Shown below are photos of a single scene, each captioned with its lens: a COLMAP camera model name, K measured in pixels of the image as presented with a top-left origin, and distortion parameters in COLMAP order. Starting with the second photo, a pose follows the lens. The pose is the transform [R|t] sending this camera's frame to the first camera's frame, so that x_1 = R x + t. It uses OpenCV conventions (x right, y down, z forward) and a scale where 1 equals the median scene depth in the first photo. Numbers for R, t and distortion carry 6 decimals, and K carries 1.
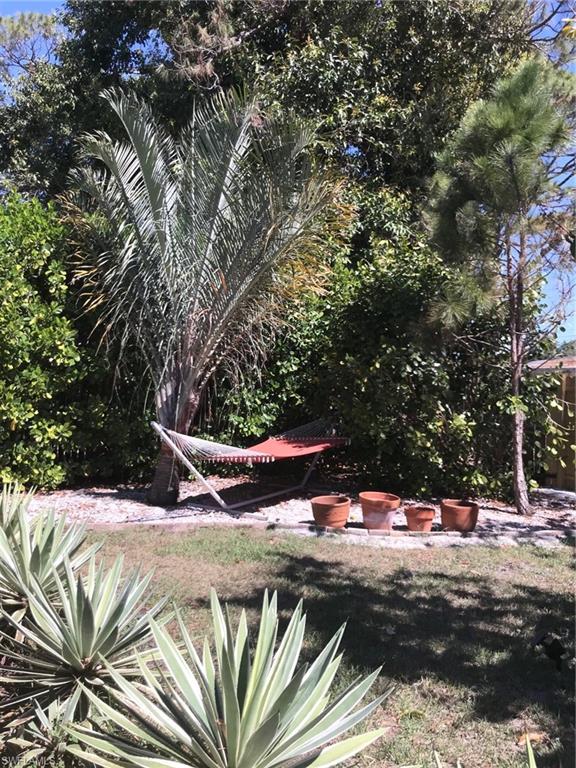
lens RADIAL K [[629.2, 0, 287.9], [0, 629.2, 370.7], [0, 0, 1]] dist [-0.006121, -0.009152]
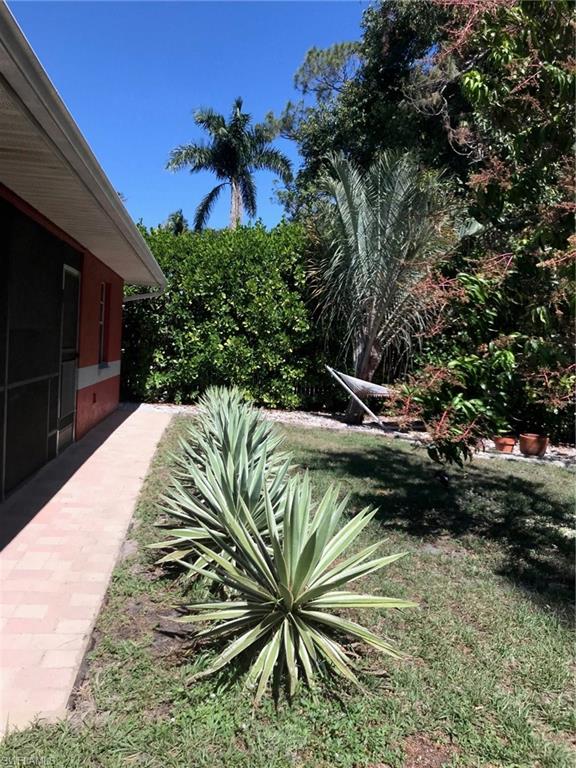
lens RADIAL K [[626.7, 0, 288.0], [0, 626.7, 384.0], [0, 0, 1]] dist [-0.000020, -0.001328]
pose [[0.861777, 0.063193, -0.503336, 0.423889], [-0.028087, 0.996632, 0.077038, 0.001937], [0.506509, -0.052253, 0.860650, -0.385635]]
